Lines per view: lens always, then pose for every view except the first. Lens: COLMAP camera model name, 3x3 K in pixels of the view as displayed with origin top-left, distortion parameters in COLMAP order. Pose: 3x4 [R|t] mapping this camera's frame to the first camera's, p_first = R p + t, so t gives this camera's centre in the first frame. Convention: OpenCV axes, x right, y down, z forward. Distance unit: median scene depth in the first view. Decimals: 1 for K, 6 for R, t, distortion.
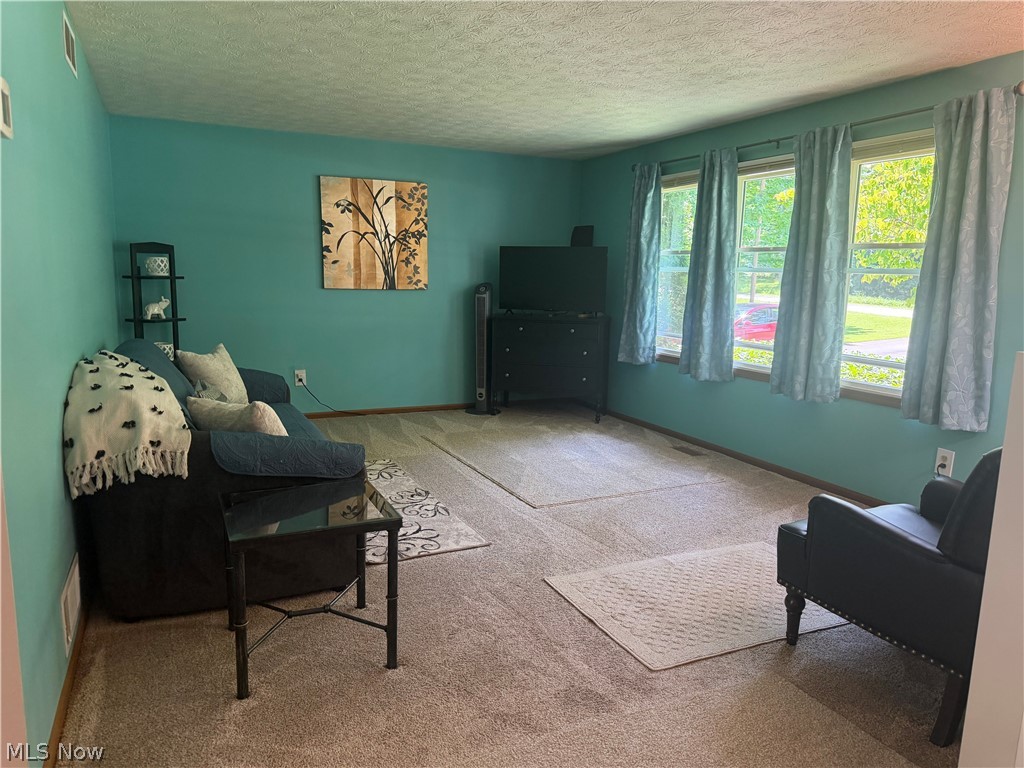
lens RADIAL K [[732.1, 0, 512.0], [0, 732.1, 384.0], [0, 0, 1]] dist [0.112588, -0.170163]
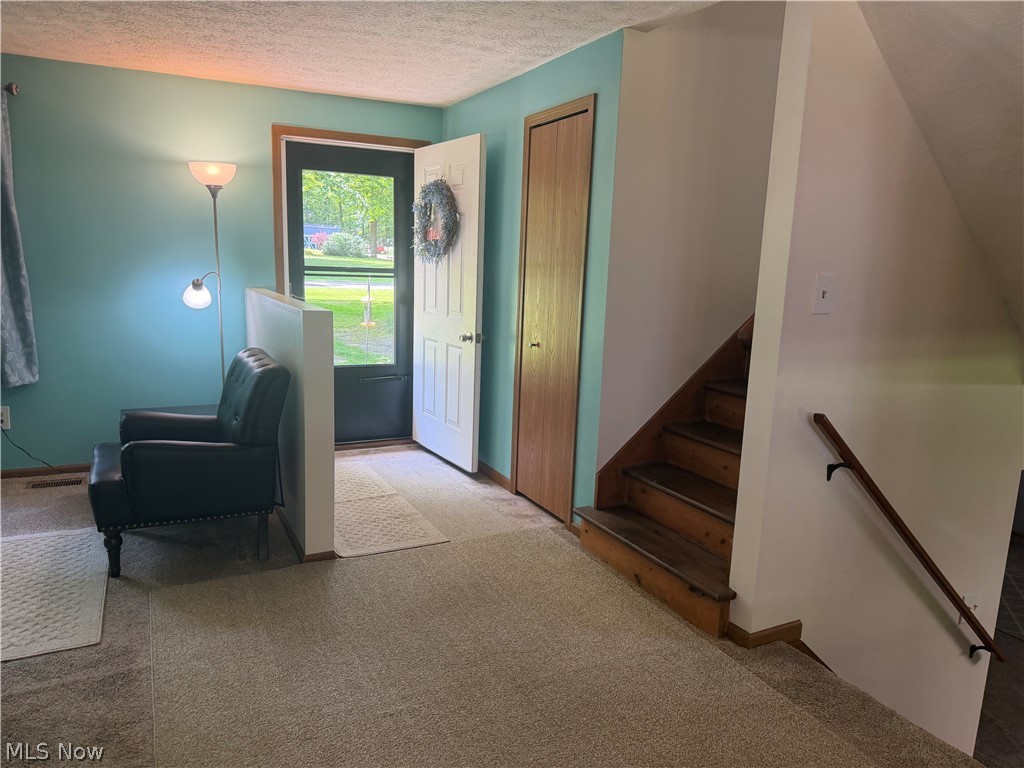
lens RADIAL K [[732.1, 0, 512.0], [0, 732.1, 384.0], [0, 0, 1]] dist [0.112588, -0.170163]
pose [[-0.023379, -0.194618, 0.980601, -0.665100], [0.124346, 0.972686, 0.196011, -0.087018], [-0.991963, 0.126516, 0.001460, 0.321052]]
